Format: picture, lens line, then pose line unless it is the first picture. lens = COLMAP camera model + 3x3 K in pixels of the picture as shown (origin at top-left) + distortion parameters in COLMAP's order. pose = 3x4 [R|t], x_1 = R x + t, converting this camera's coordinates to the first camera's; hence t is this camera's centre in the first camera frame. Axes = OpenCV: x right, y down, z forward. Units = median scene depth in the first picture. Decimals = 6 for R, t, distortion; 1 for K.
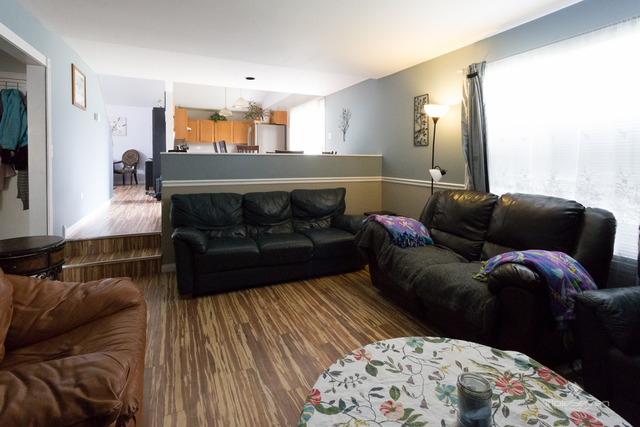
lens RADIAL K [[306.6, 0, 312.4], [0, 306.6, 163.0], [0, 0, 1]] dist [-0.006305, -0.001201]
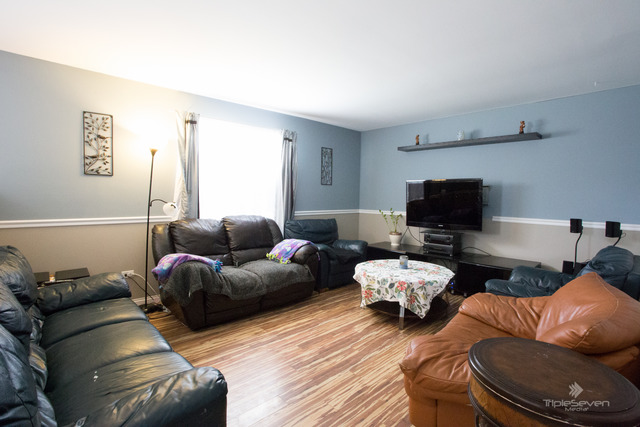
lens RADIAL K [[306.6, 0, 317.4], [0, 306.6, 212.2], [0, 0, 1]] dist [-0.006305, -0.001201]
pose [[-0.292748, -0.081474, 0.952712, -0.850018], [-0.014446, 0.996626, 0.080790, -0.047424], [-0.956081, 0.009888, -0.292937, 0.972486]]
